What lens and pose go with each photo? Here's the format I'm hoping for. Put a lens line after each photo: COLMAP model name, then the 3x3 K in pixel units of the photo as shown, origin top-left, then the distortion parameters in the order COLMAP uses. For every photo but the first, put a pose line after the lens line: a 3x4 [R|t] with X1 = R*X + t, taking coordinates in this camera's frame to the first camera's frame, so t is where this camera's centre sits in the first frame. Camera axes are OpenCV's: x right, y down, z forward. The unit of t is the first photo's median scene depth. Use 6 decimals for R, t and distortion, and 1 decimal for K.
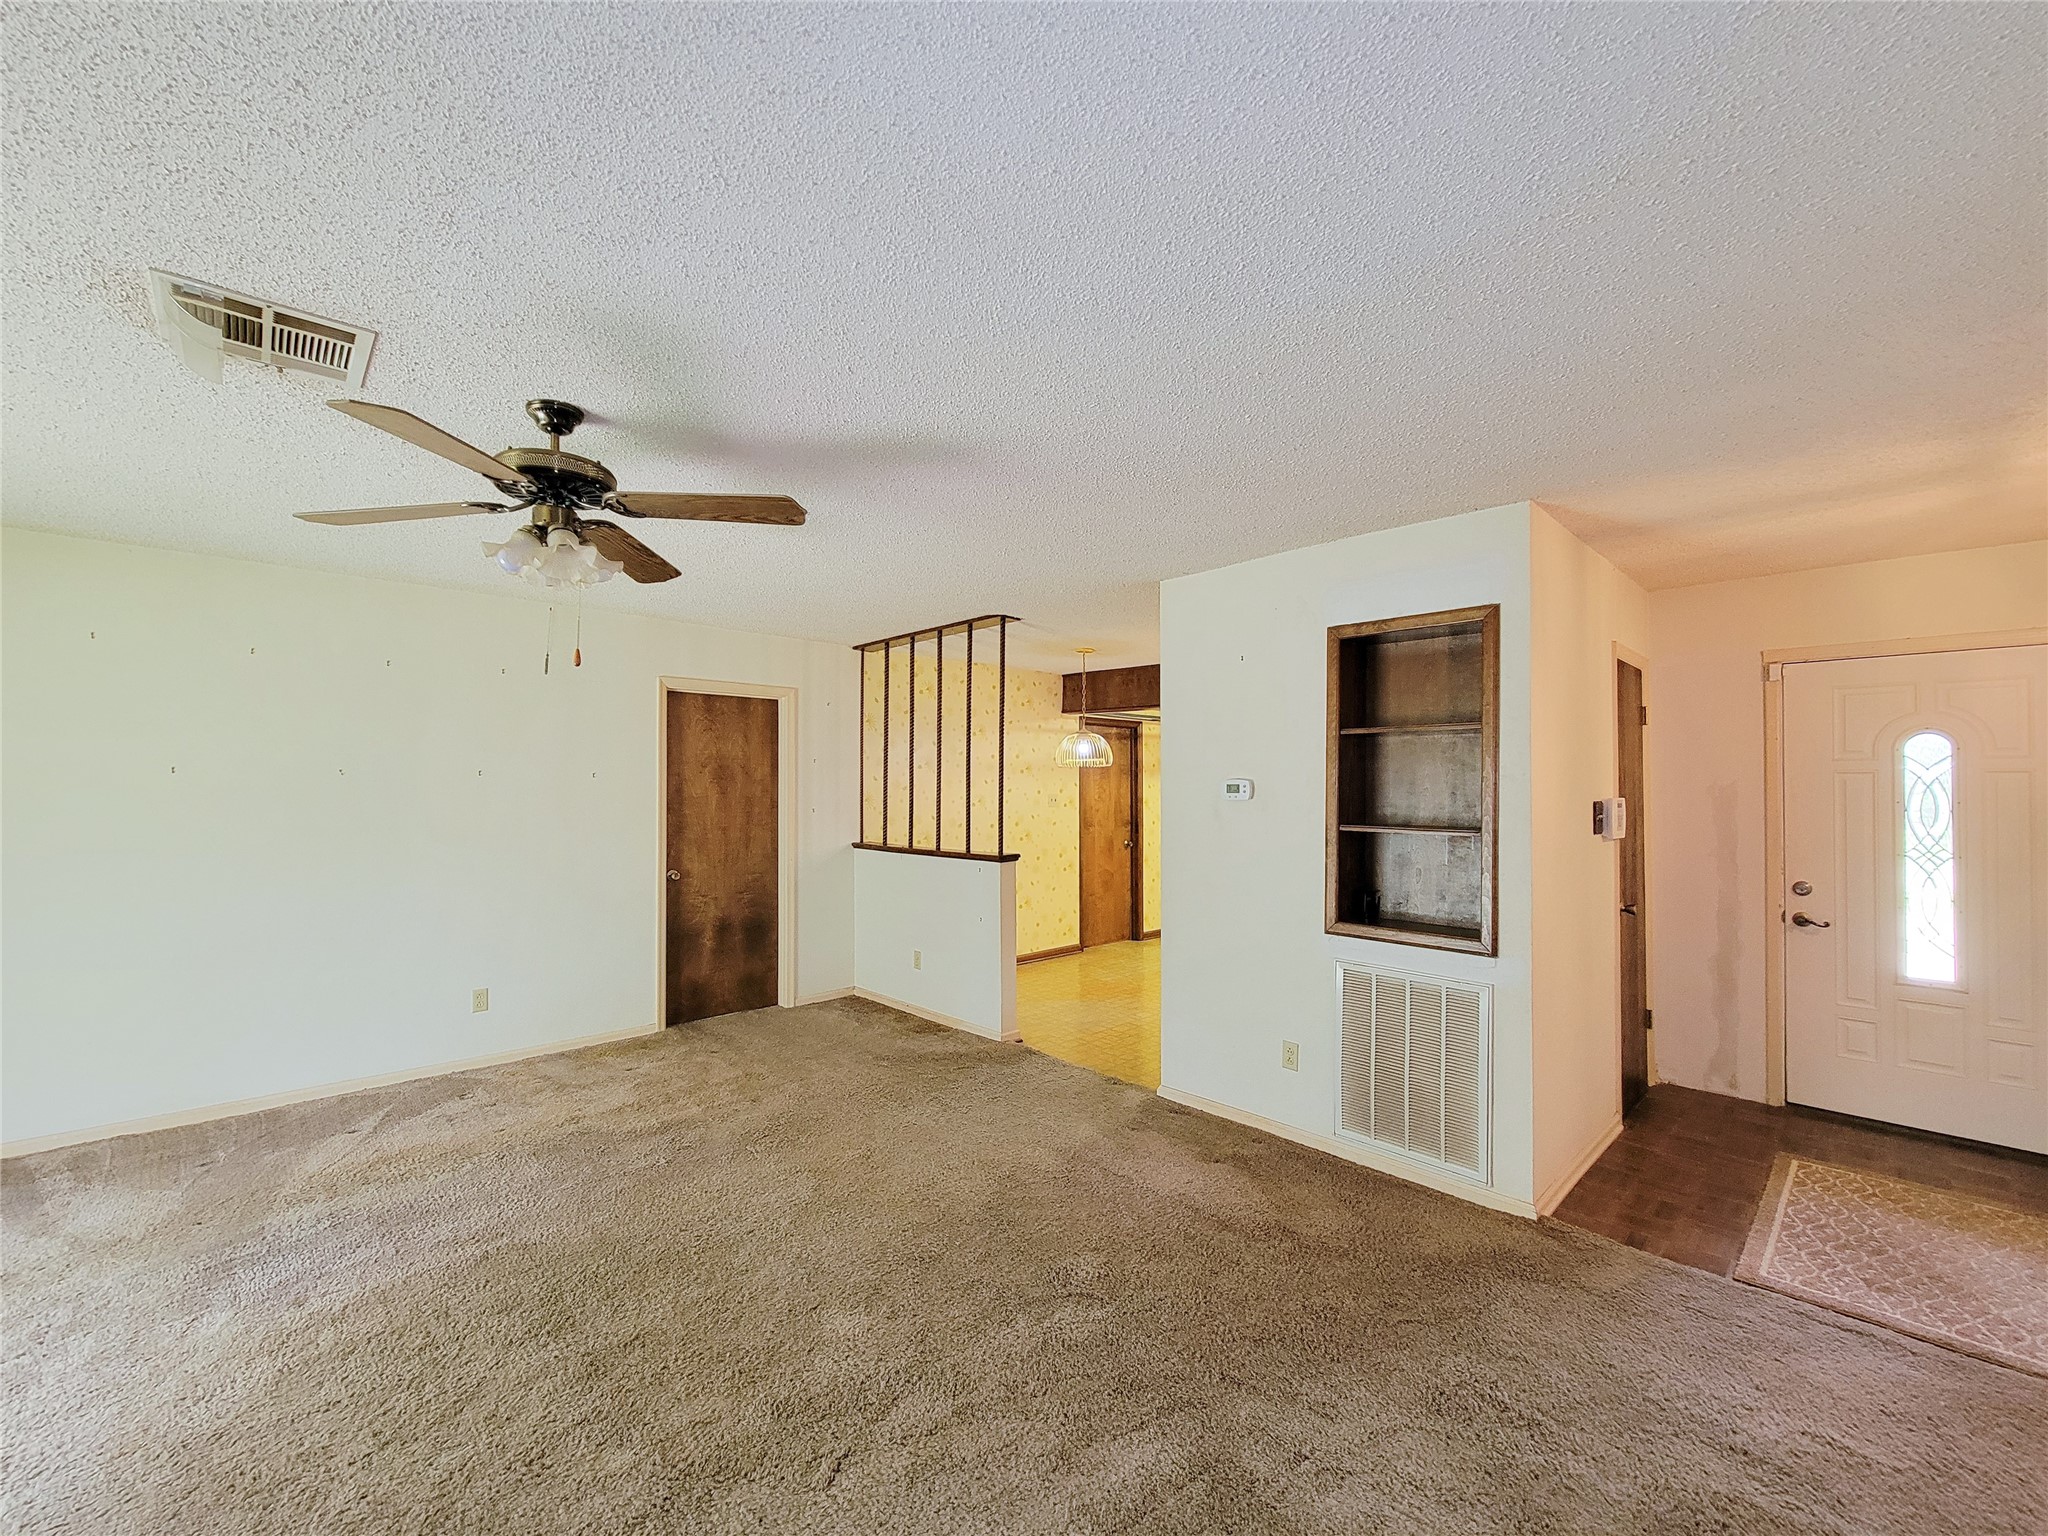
lens RADIAL K [[832.8, 0, 1019.2], [0, 832.8, 779.3], [0, 0, 1]] dist [-0.000846, -0.000891]
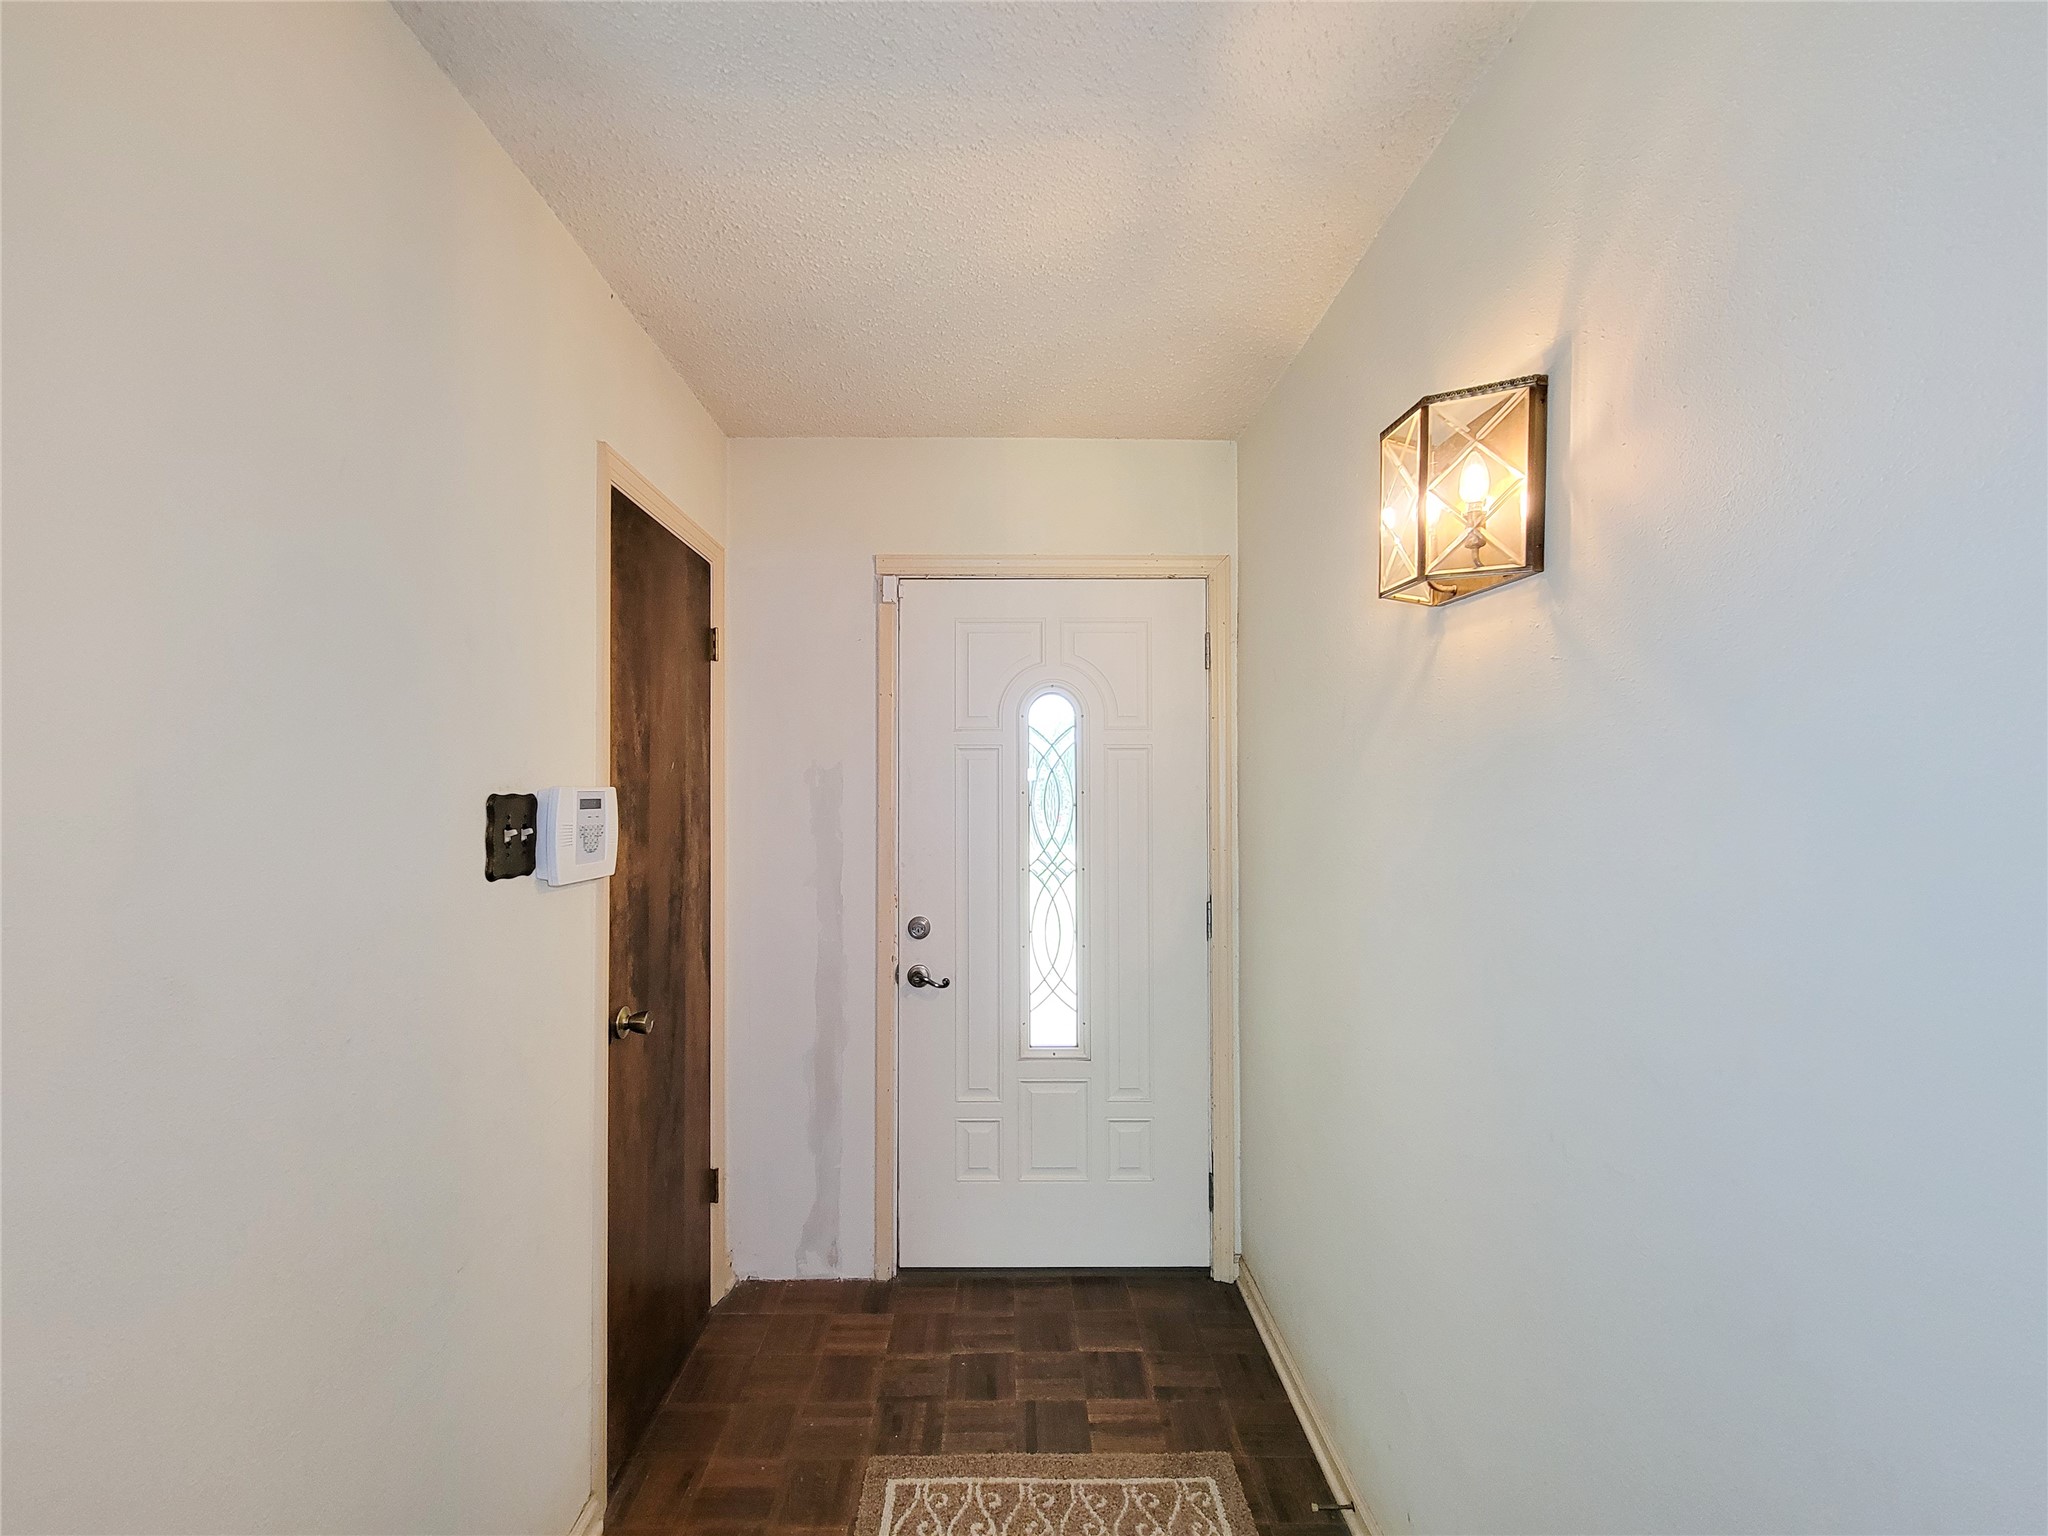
lens RADIAL K [[832.8, 0, 1019.2], [0, 832.8, 779.3], [0, 0, 1]] dist [-0.000846, -0.000891]
pose [[0.669646, 0.007120, 0.742646, 0.520771], [-0.006932, 0.999970, -0.003337, 0.017905], [-0.742648, -0.002913, 0.669675, 0.517753]]
